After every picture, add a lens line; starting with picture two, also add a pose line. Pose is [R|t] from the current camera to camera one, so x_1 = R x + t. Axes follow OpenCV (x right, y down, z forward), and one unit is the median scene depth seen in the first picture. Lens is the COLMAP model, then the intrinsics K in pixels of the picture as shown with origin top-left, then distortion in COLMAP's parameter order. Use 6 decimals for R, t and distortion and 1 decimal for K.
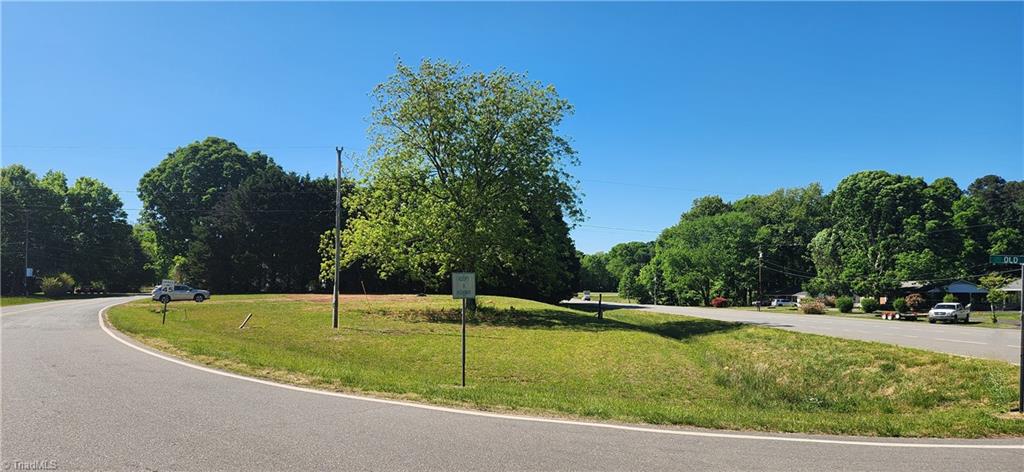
lens RADIAL K [[640.8, 0, 490.0], [0, 640.8, 232.7], [0, 0, 1]] dist [0.057200, -0.000496]
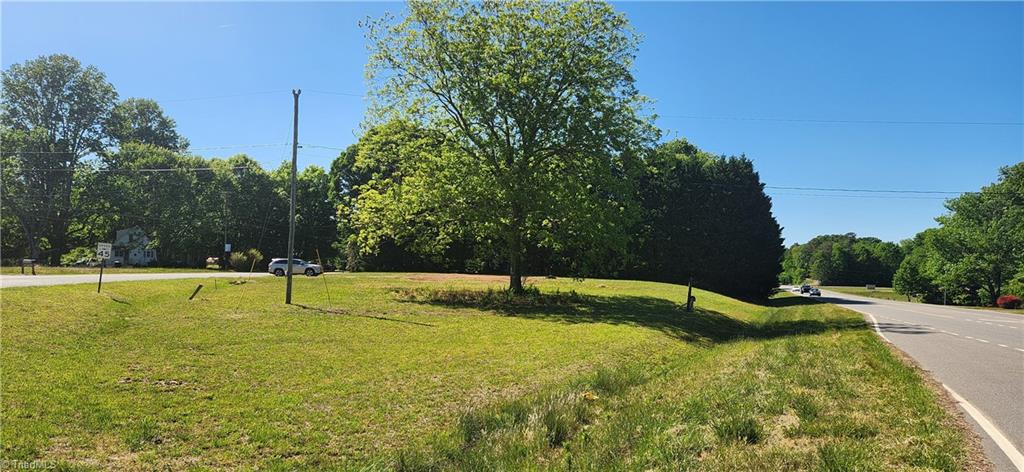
lens RADIAL K [[663.9, 0, 496.0], [0, 663.9, 239.6], [0, 0, 1]] dist [0.000723, -0.000004]
pose [[0.927584, 0.003363, -0.373600, 0.160066], [0.008324, 0.999525, 0.029665, 0.018607], [0.373523, -0.030626, 0.927115, 0.139612]]
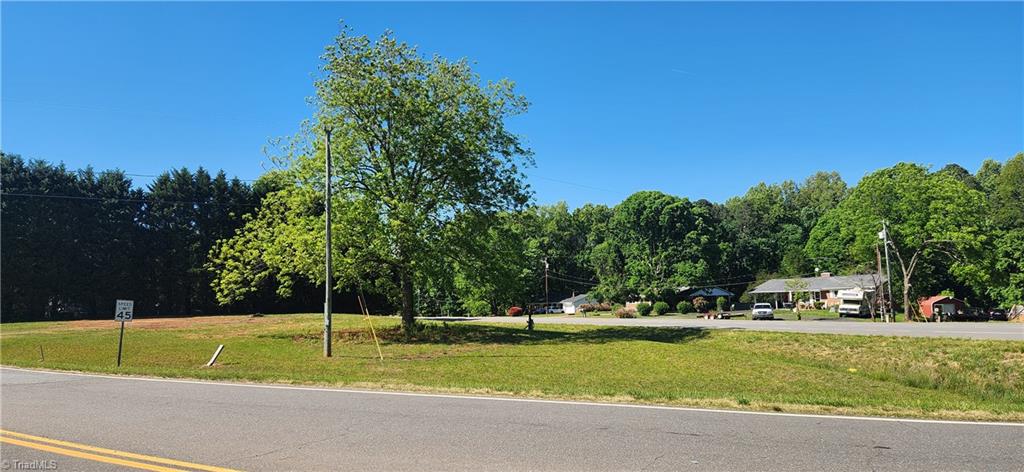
lens RADIAL K [[640.8, 0, 490.0], [0, 640.8, 232.7], [0, 0, 1]] dist [0.057200, -0.000496]
pose [[0.908571, 0.016085, 0.417420, -0.184280], [-0.006949, 0.999702, -0.023399, 0.006865], [-0.417672, 0.018359, 0.908412, 0.099789]]
